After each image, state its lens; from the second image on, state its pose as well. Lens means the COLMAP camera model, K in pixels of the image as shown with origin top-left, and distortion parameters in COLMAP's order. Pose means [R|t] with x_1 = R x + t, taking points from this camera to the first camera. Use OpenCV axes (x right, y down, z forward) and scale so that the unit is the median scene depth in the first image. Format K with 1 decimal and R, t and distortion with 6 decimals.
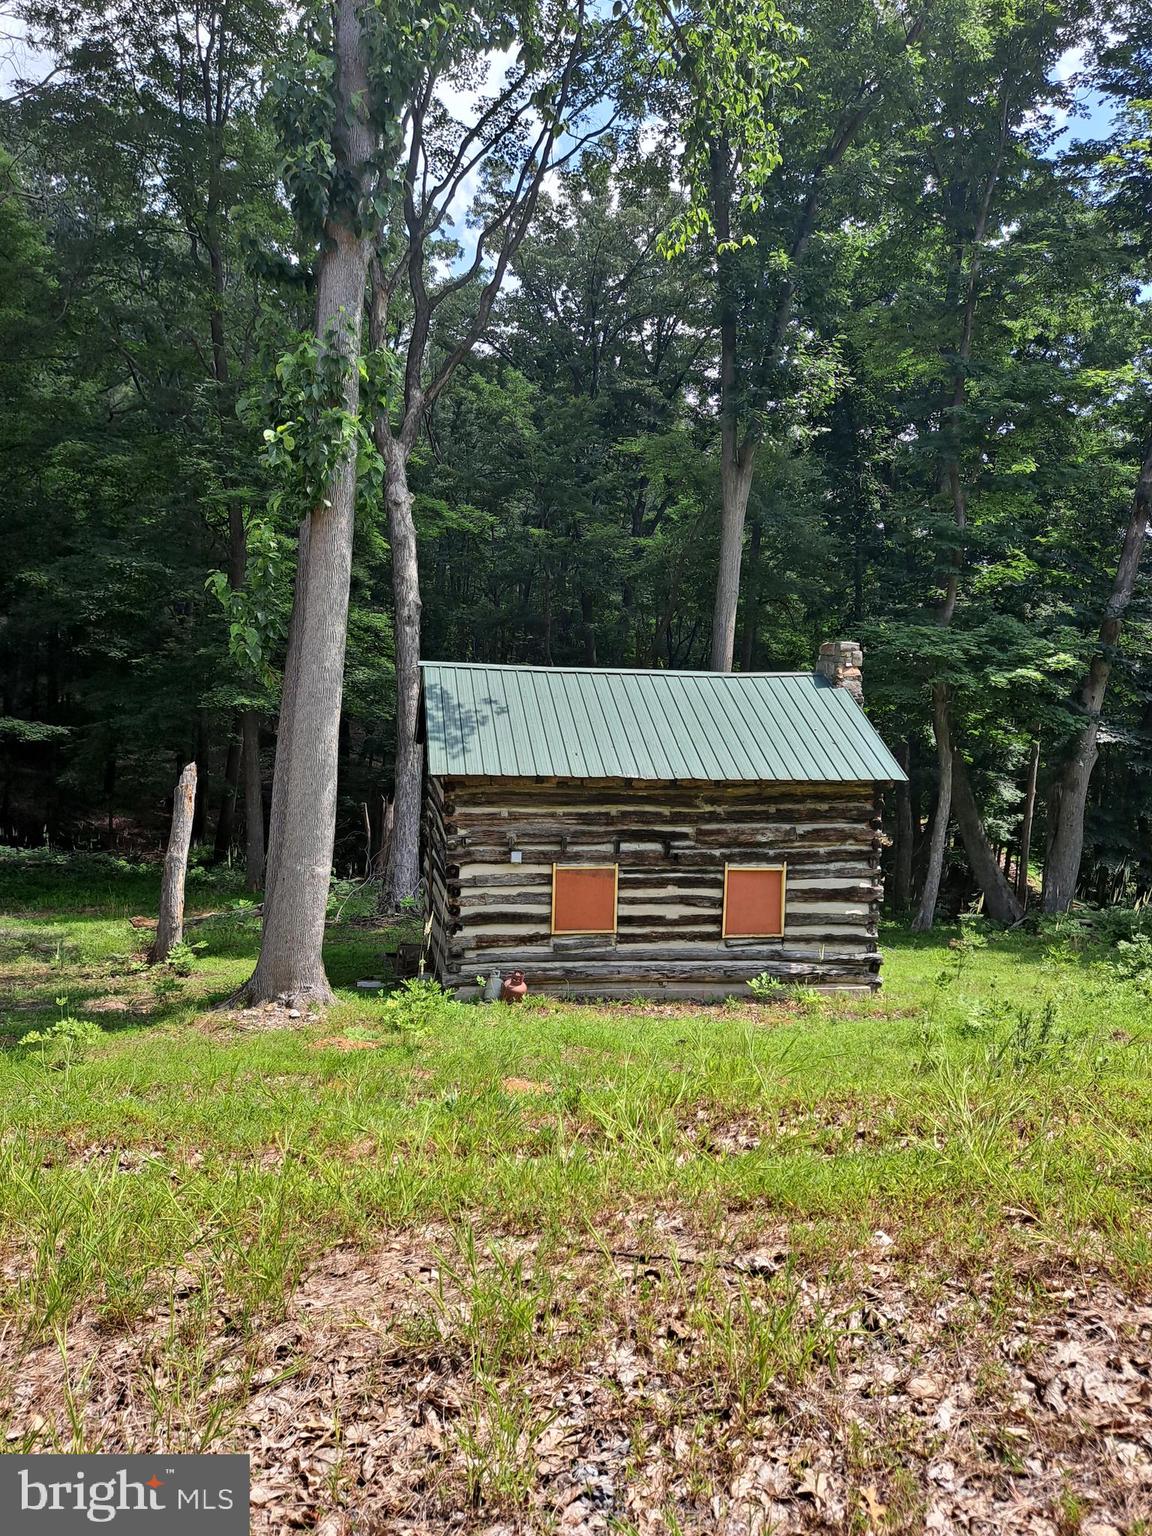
lens RADIAL K [[1127.6, 0, 578.8], [0, 1127.6, 726.8], [0, 0, 1]] dist [0.072175, -0.066498]
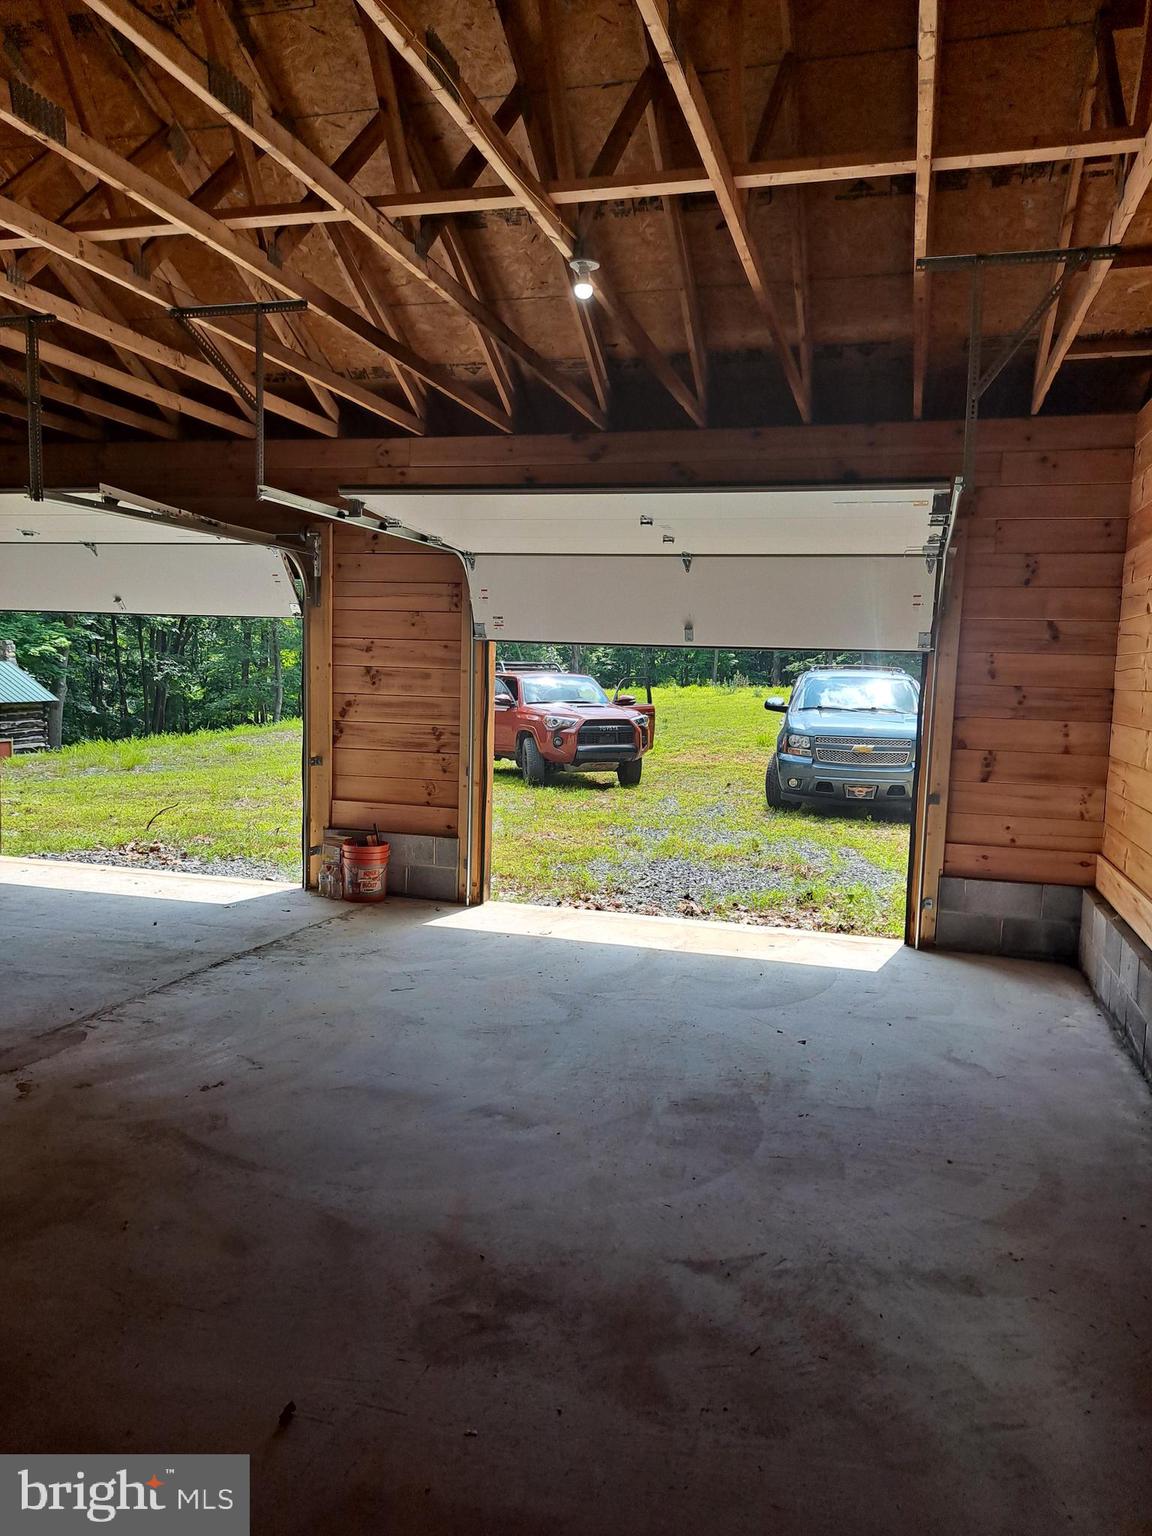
lens RADIAL K [[1127.6, 0, 582.1], [0, 1127.6, 788.1], [0, 0, 1]] dist [0.072175, -0.066498]
pose [[0.559149, -0.094642, 0.823648, -1.131311], [0.008865, 0.994089, 0.108208, -0.021924], [-0.829020, -0.053203, 0.556682, -1.320539]]
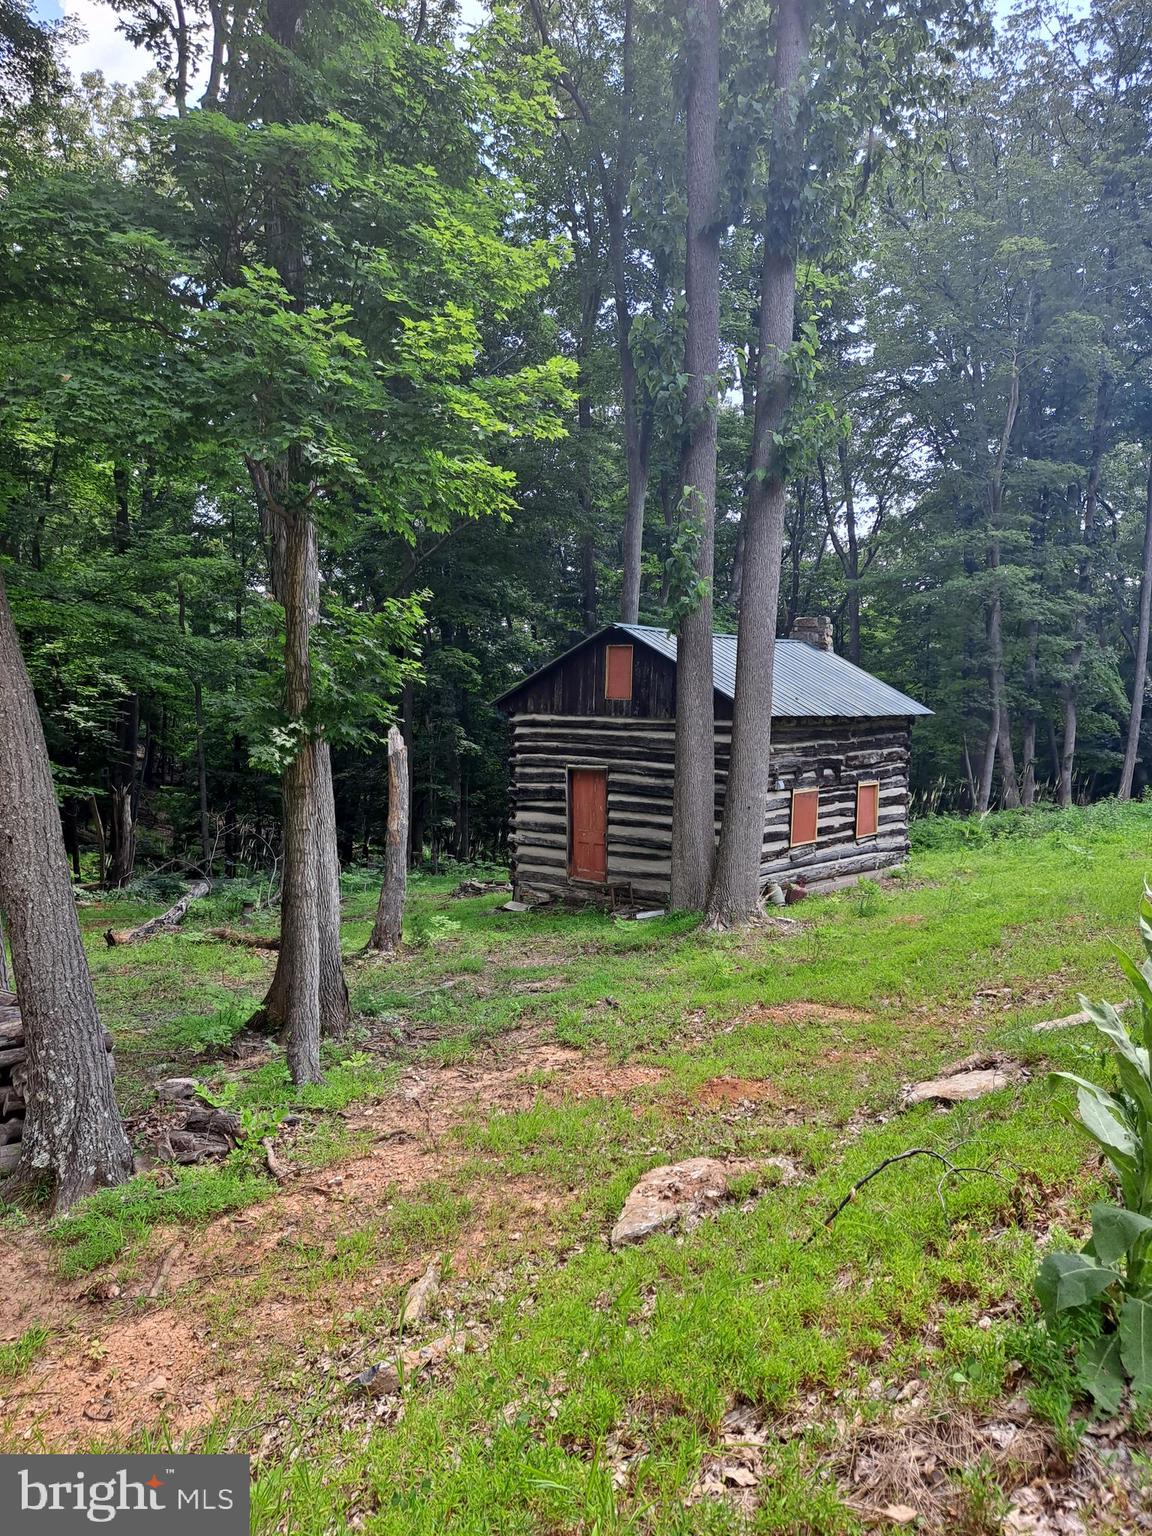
lens RADIAL K [[1127.6, 0, 588.0], [0, 1127.6, 771.0], [0, 0, 1]] dist [0.072175, -0.066498]
pose [[0.737665, -0.057656, 0.672701, -0.978087], [0.019316, 0.997742, 0.064333, 0.018732], [-0.674891, -0.034462, 0.737113, 0.249164]]
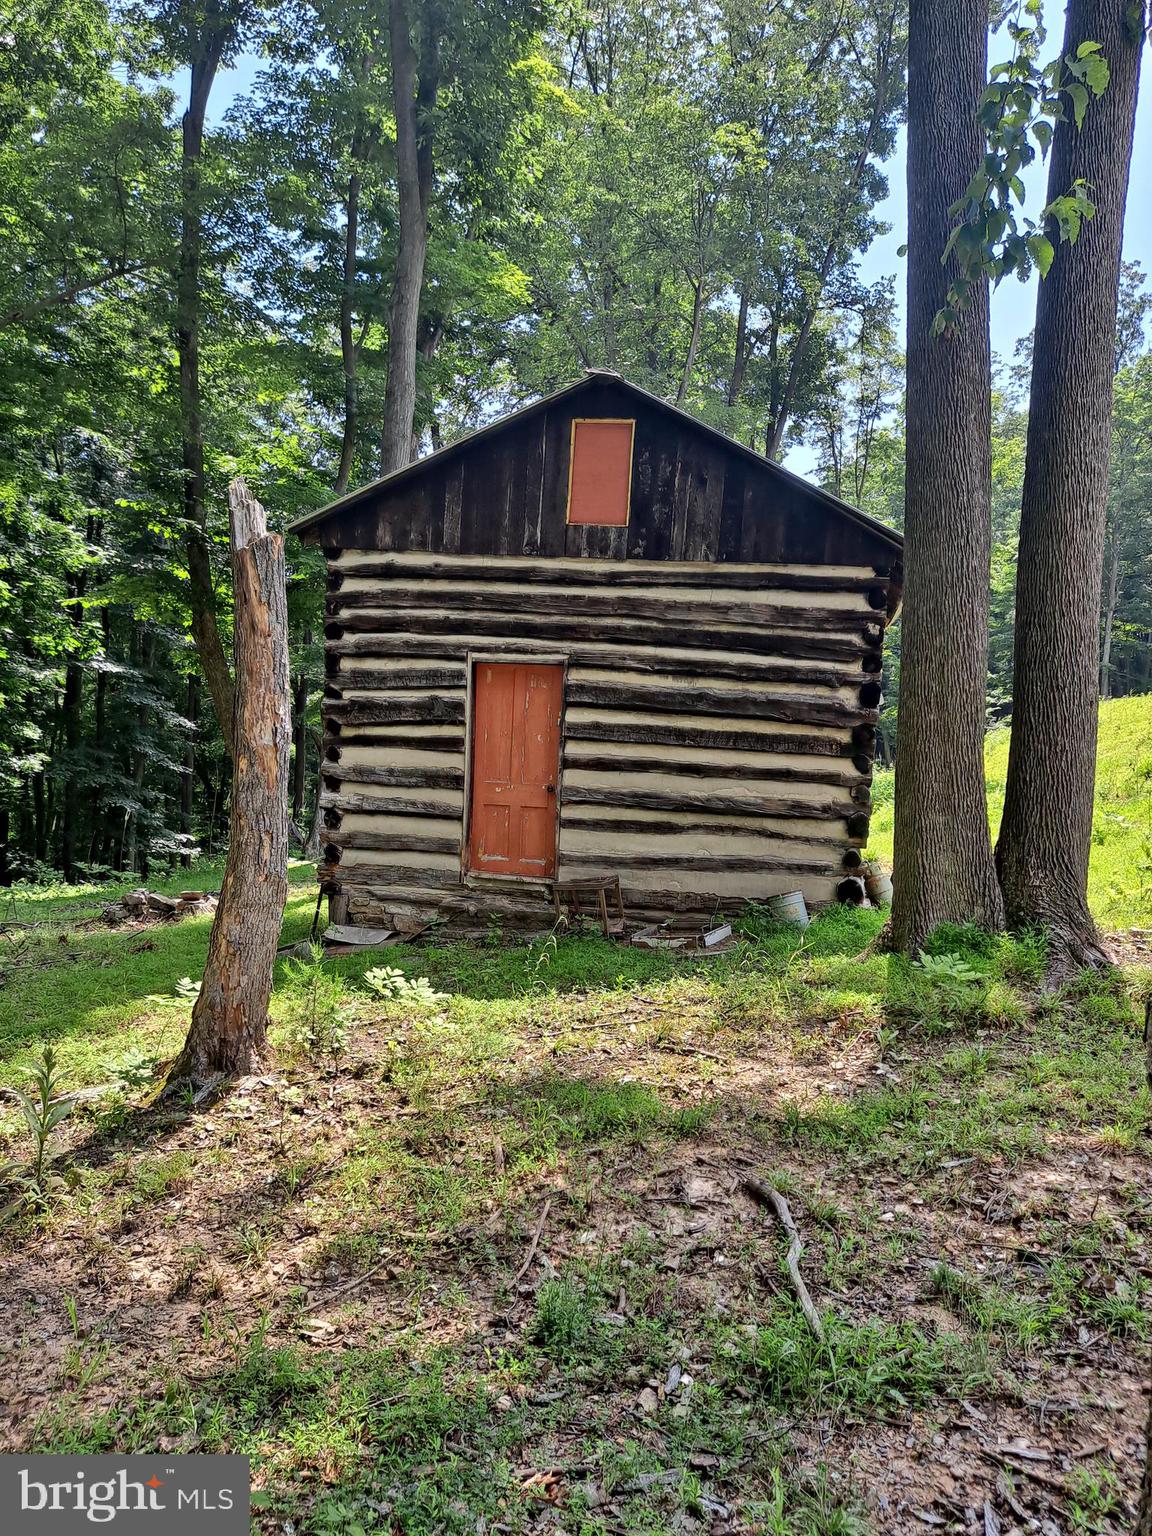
lens RADIAL K [[1127.6, 0, 575.8], [0, 1127.6, 781.1], [0, 0, 1]] dist [0.072175, -0.066498]
pose [[0.346279, -0.051004, 0.936744, -0.739870], [-0.021986, 0.997806, 0.062456, 0.122305], [-0.937874, -0.042222, 0.344398, 0.902525]]
